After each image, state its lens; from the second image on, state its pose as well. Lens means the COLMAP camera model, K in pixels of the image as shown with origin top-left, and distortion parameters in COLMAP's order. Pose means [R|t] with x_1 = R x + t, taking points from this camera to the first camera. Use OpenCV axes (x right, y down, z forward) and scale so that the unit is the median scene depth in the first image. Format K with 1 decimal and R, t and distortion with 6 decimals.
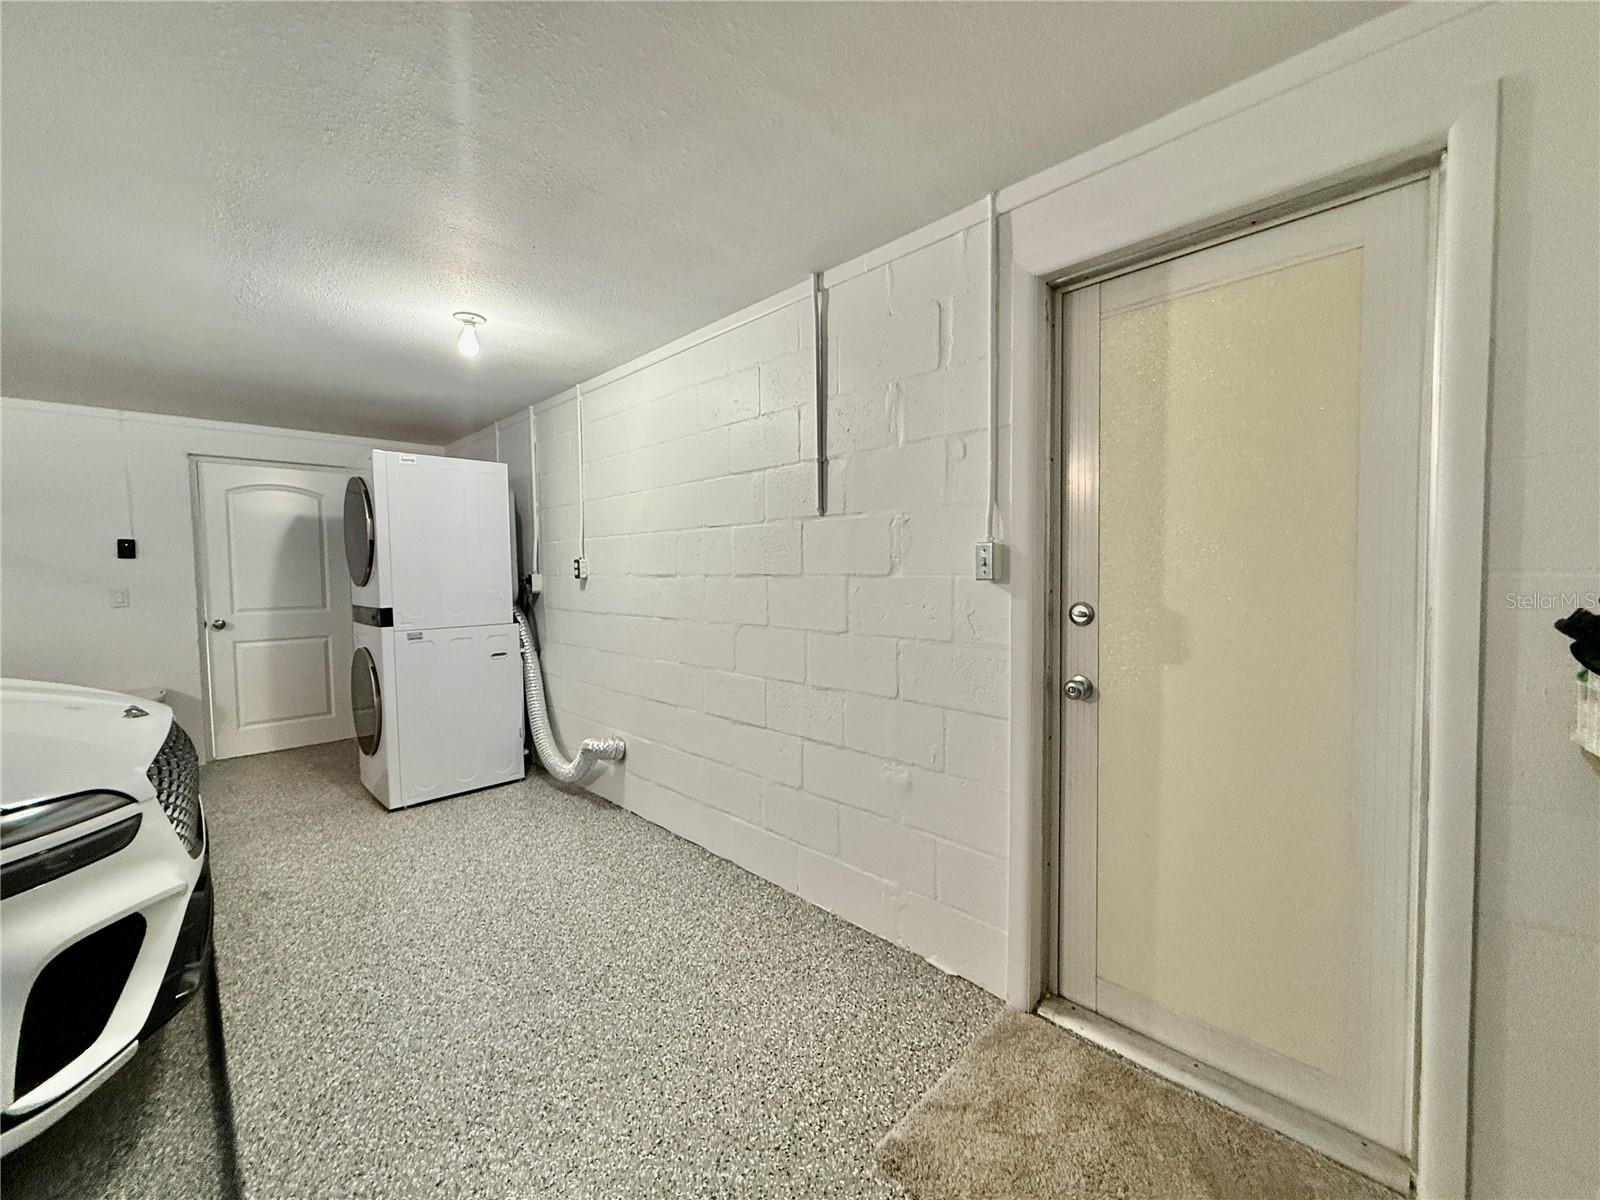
lens RADIAL K [[637.9, 0, 797.8], [0, 637.9, 599.9], [0, 0, 1]] dist [-0.001964, 0.001222]
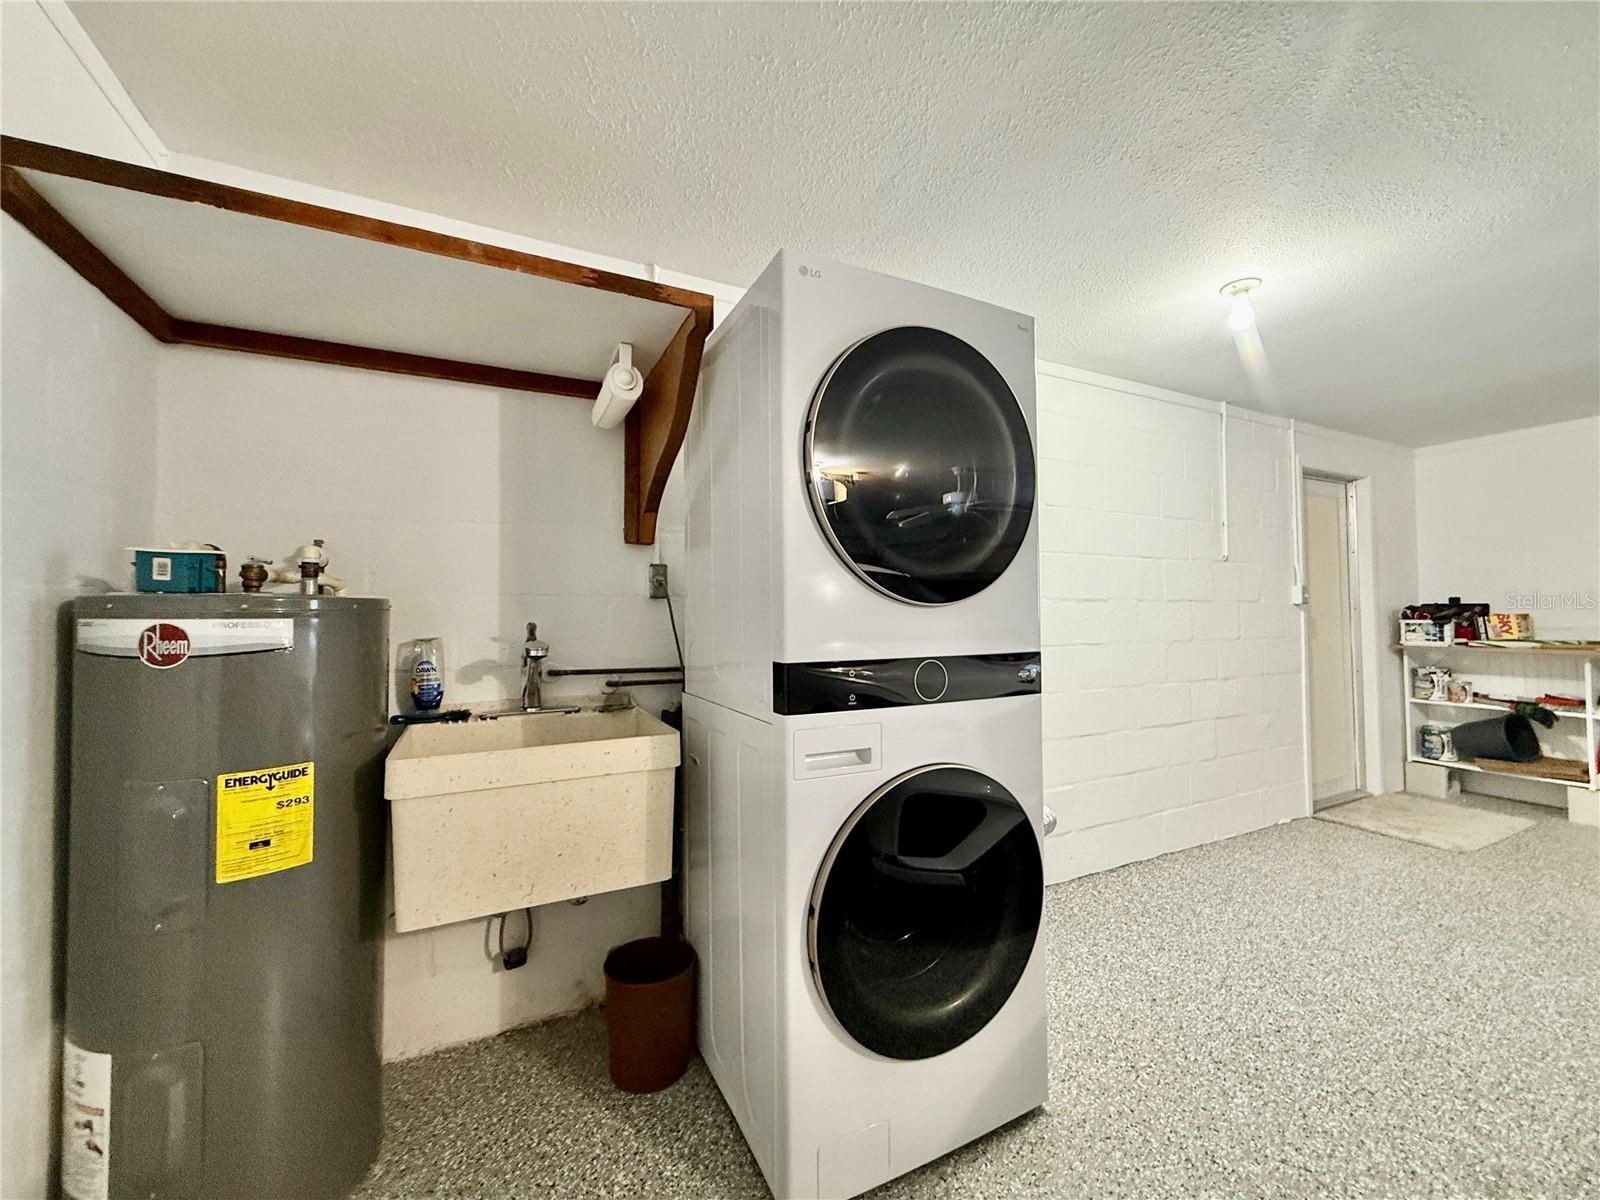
lens RADIAL K [[637.9, 0, 801.5], [0, 637.9, 598.4], [0, 0, 1]] dist [-0.001964, 0.001222]
pose [[0.311963, 0.038805, 0.949302, -1.532791], [0.049744, 0.997128, -0.057107, -0.008456], [-0.948791, 0.065038, 0.309136, 1.356088]]
